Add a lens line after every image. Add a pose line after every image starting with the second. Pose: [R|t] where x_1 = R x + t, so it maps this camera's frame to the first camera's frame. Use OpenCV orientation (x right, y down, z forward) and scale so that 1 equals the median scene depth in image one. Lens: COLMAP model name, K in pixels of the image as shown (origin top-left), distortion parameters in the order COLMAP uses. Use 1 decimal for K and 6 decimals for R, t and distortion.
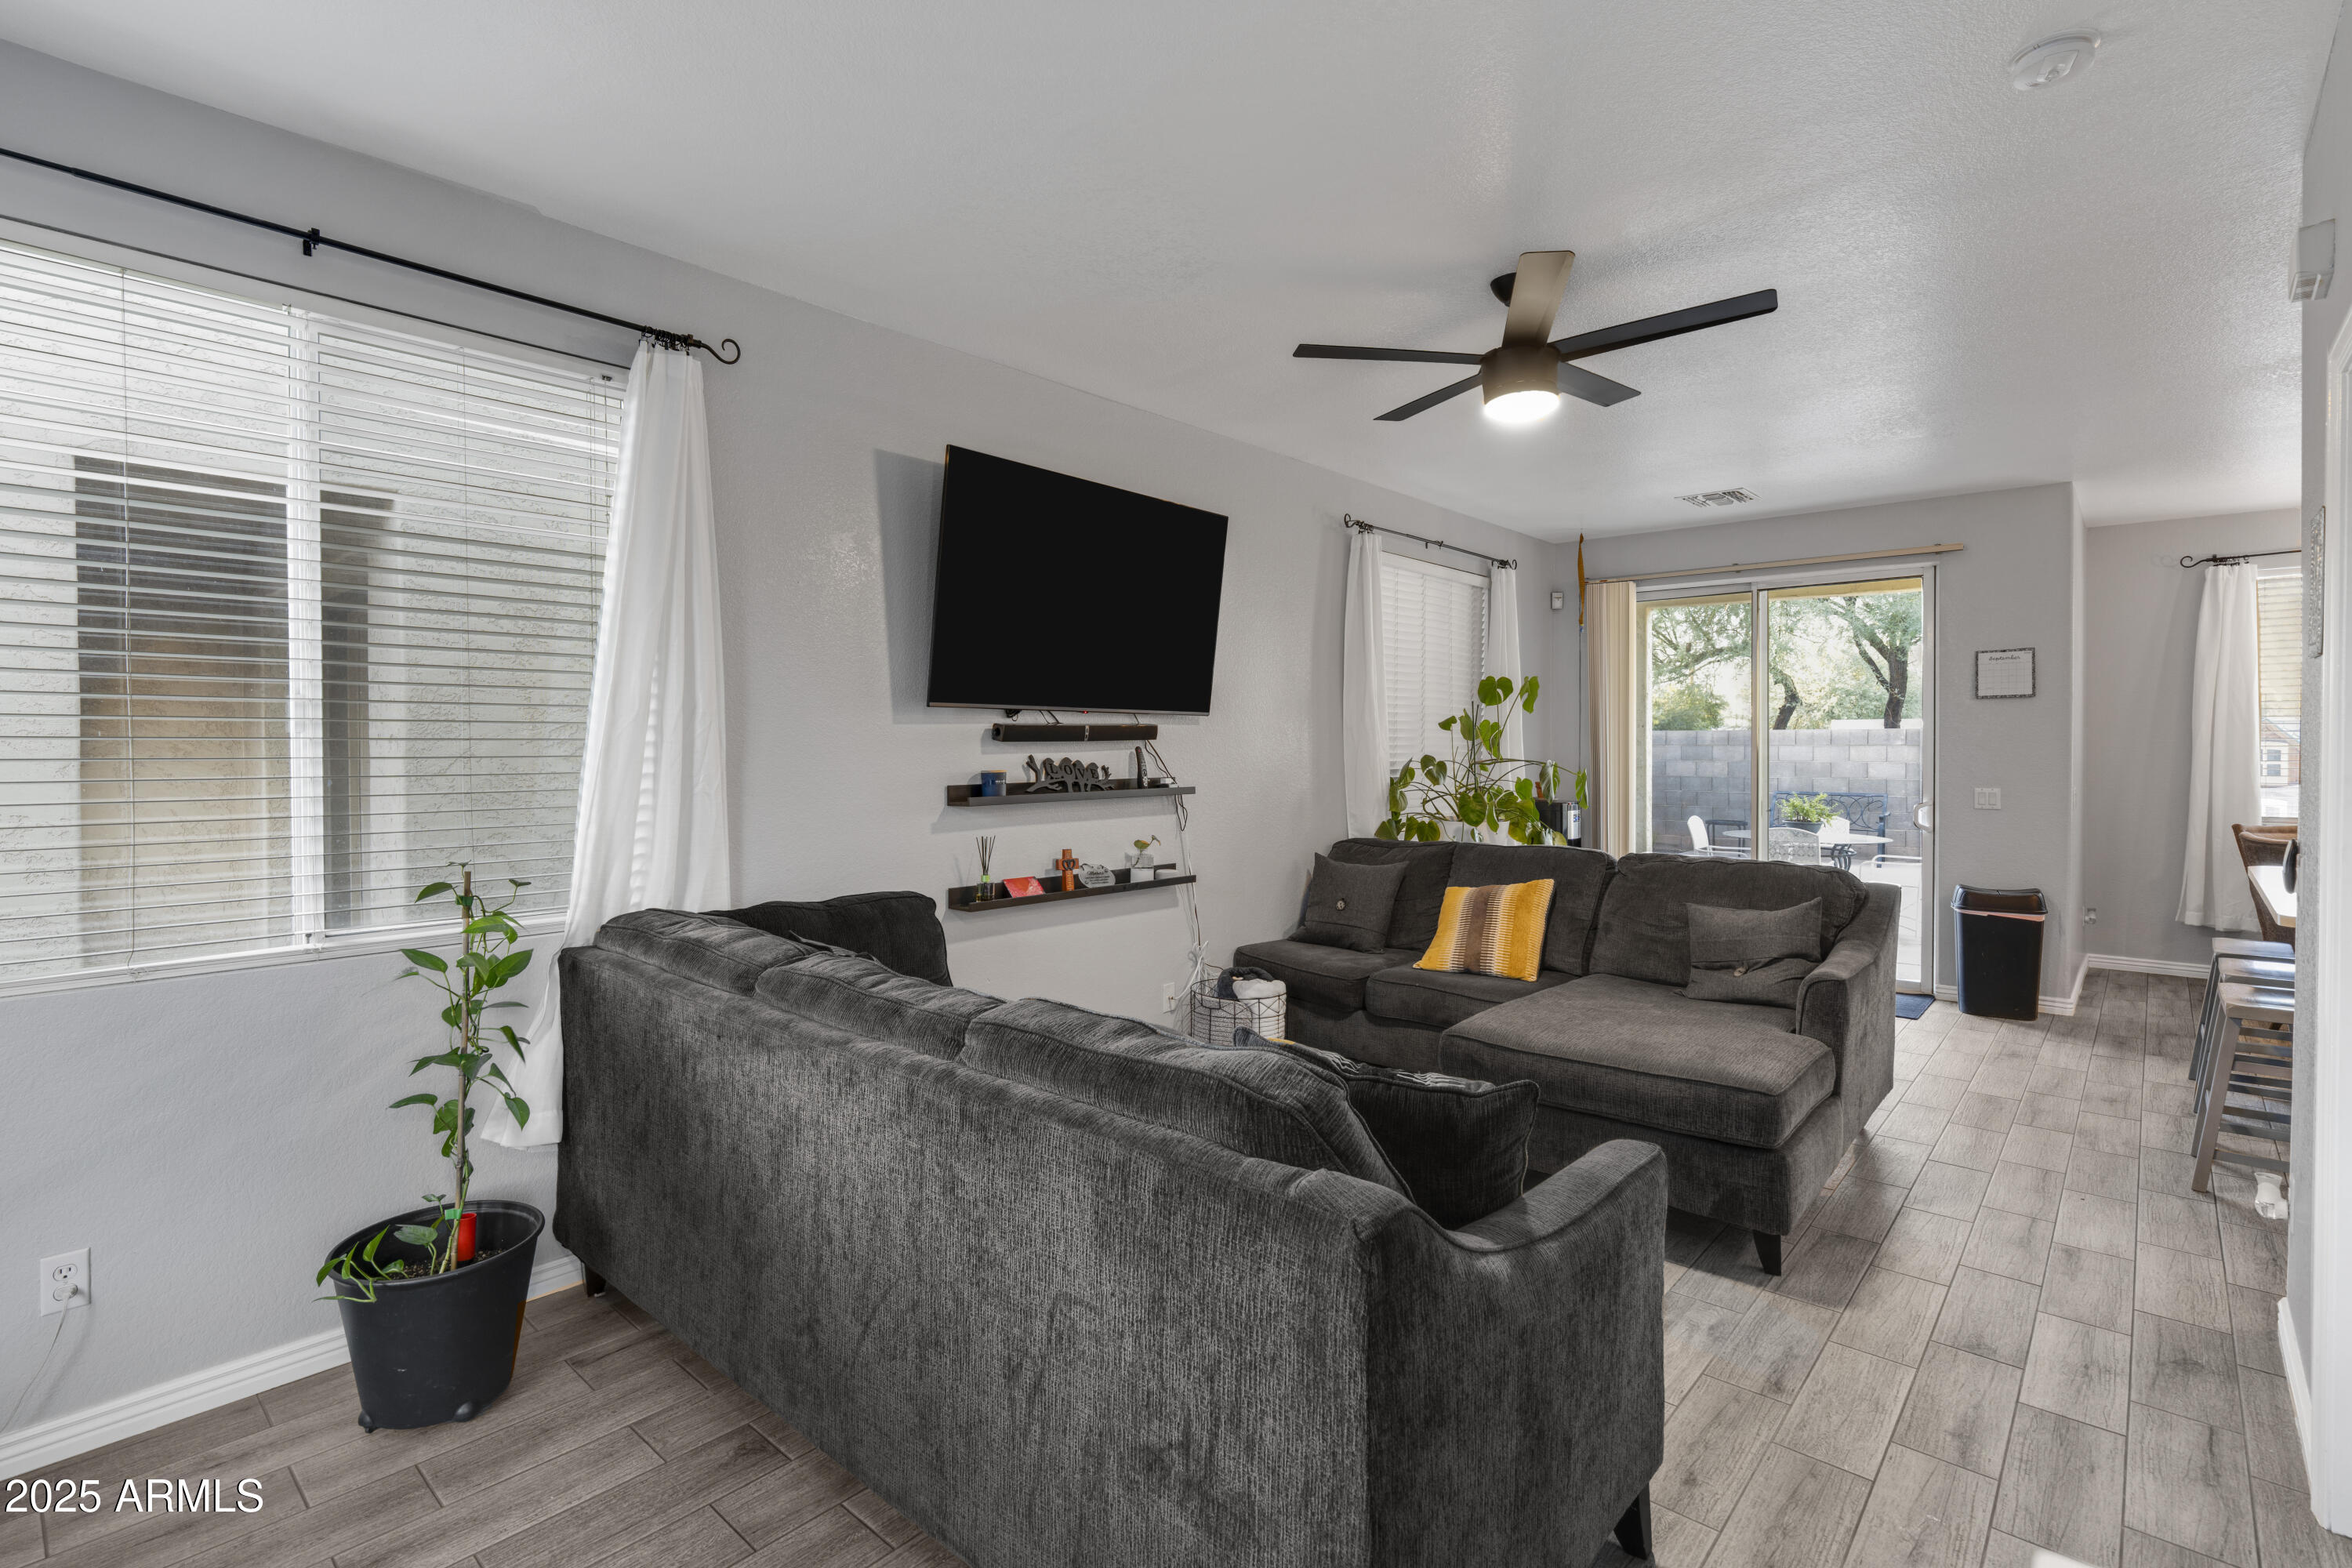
lens RADIAL K [[1111.8, 0, 1160.0], [0, 1111.8, 772.3], [0, 0, 1]] dist [0.001291, 0.000594]
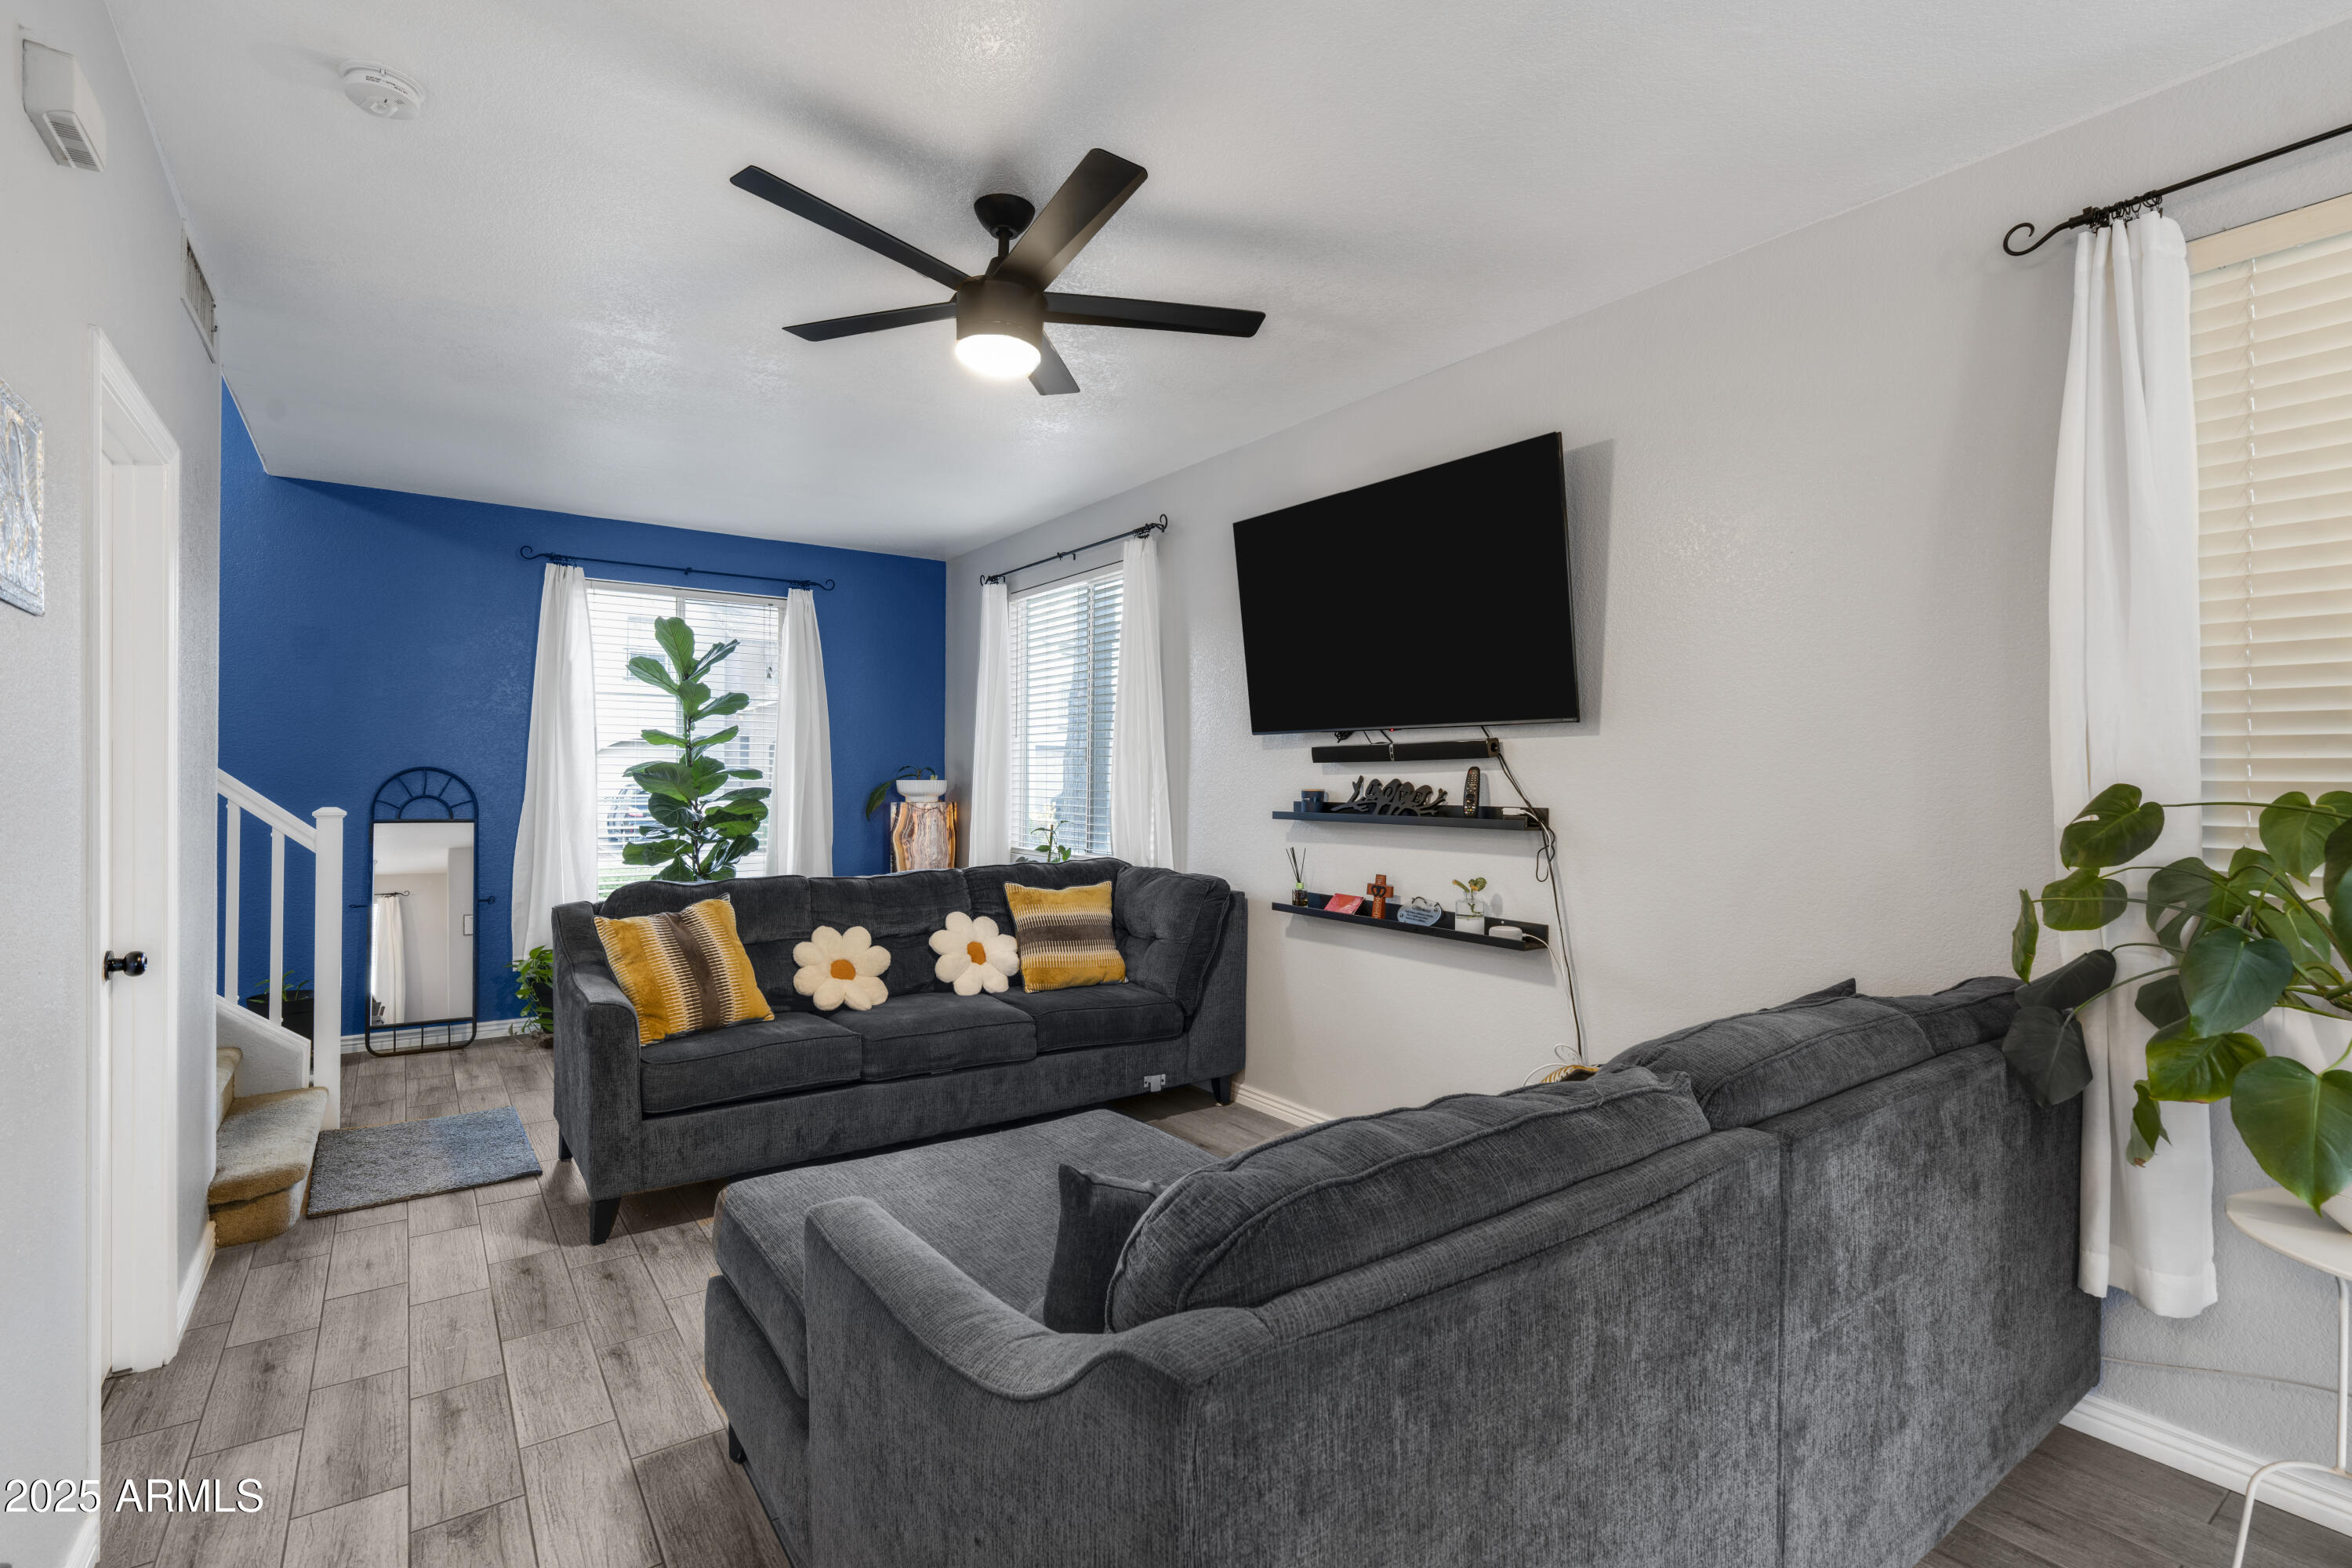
lens RADIAL K [[1111.8, 0, 1187.2], [0, 1111.8, 777.7], [0, 0, 1]] dist [0.001291, 0.000594]
pose [[-0.223540, -0.006338, -0.974674, 0.882691], [-0.033176, 0.999449, 0.001110, -0.009637], [0.974130, 0.032584, -0.223627, 1.050056]]
